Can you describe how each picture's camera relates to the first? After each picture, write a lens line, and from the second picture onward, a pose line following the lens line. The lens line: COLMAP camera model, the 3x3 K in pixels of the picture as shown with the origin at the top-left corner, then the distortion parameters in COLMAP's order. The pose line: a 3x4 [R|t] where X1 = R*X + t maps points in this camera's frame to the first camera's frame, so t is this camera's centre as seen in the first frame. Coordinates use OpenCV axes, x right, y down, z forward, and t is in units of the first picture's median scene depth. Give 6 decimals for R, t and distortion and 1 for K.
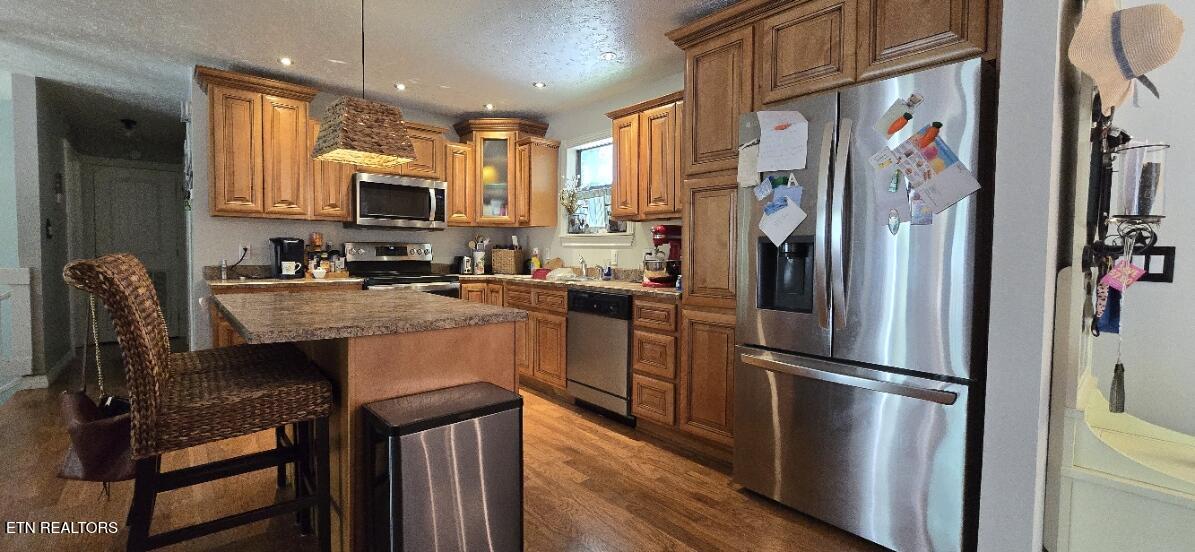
lens RADIAL K [[487.6, 0, 591.5], [0, 487.6, 271.8], [0, 0, 1]] dist [0.001885, -0.000714]
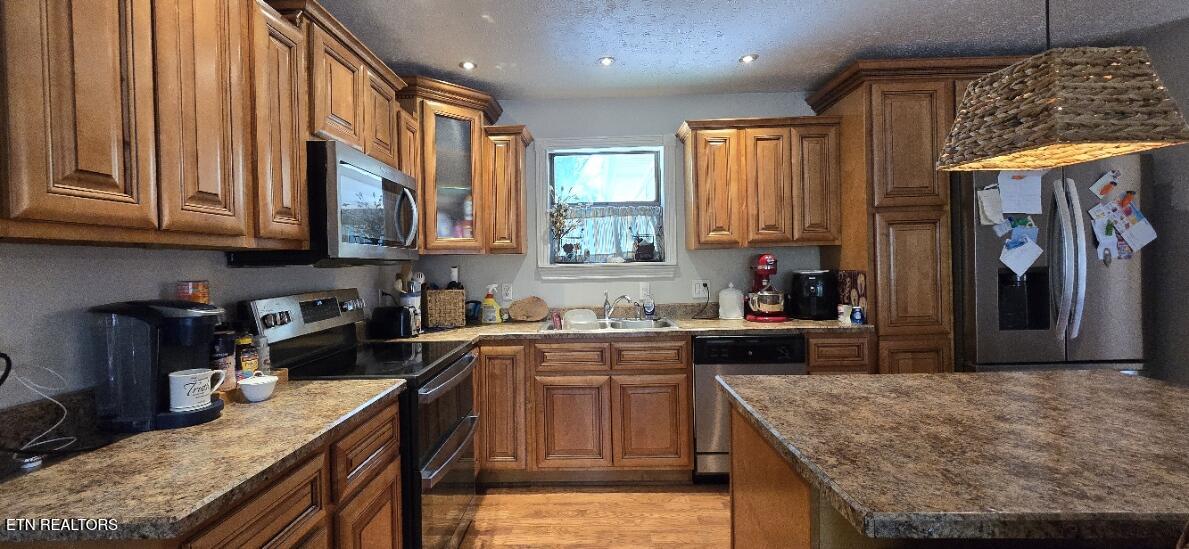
lens RADIAL K [[485.1, 0, 598.7], [0, 485.1, 270.5], [0, 0, 1]] dist [0.001885, -0.000714]
pose [[0.667059, -0.035696, 0.744149, -0.700177], [0.063251, 0.997959, -0.008827, -0.071399], [-0.742315, 0.052956, 0.667955, 0.573831]]
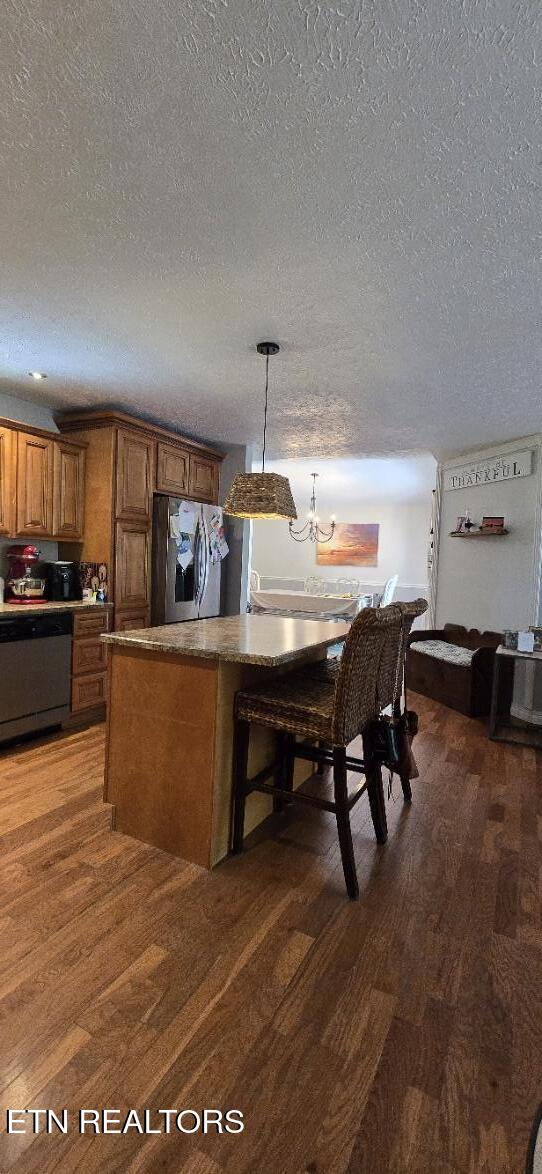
lens RADIAL K [[479.0, 0, 266.3], [0, 479.0, 584.8], [0, 0, 1]] dist [0.001885, -0.000714]
pose [[-0.346906, -0.066673, 0.935527, -0.942194], [0.001459, 0.997430, 0.071626, -0.078379], [-0.937899, 0.026212, -0.345917, 0.810061]]
